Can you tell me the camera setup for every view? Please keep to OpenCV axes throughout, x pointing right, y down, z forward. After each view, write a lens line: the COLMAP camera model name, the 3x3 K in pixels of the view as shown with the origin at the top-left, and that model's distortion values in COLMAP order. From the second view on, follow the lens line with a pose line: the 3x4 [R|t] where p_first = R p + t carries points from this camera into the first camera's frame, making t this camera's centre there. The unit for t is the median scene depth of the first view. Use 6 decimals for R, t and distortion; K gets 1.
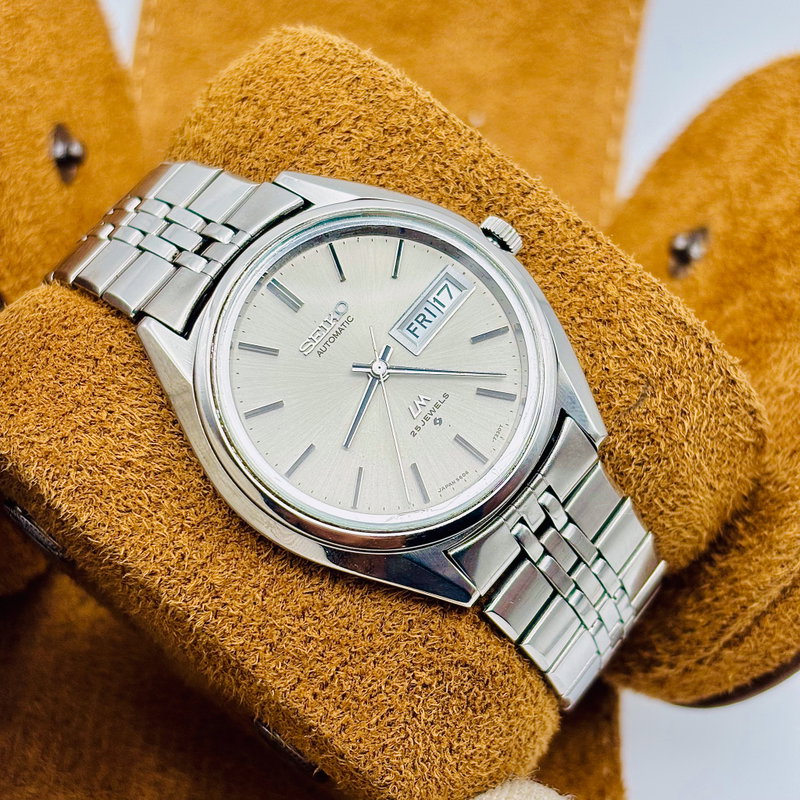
lens RADIAL K [[1733.0, 0, 408.9], [0, 1733.0, 409.2], [0, 0, 1]] dist [-0.225606, 4.082339]
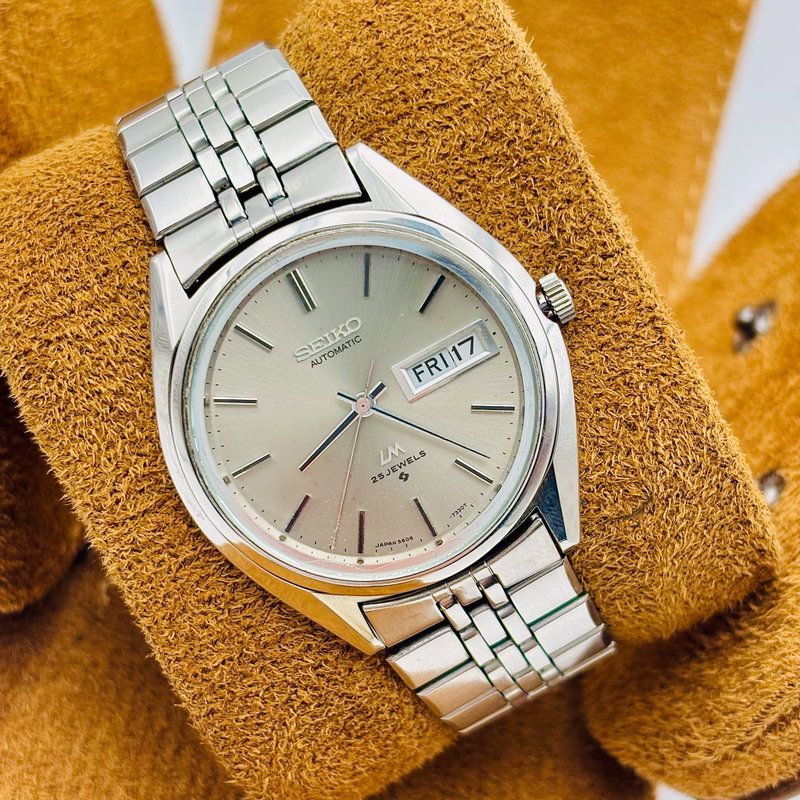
lens RADIAL K [[1733.0, 0, 408.9], [0, 1733.0, 409.2], [0, 0, 1]] dist [-0.225606, 4.082339]
pose [[0.916534, 0.383573, -0.113303, 0.106364], [-0.328882, 0.883995, 0.332250, -0.322489], [0.227601, -0.267255, 0.936361, 0.117849]]
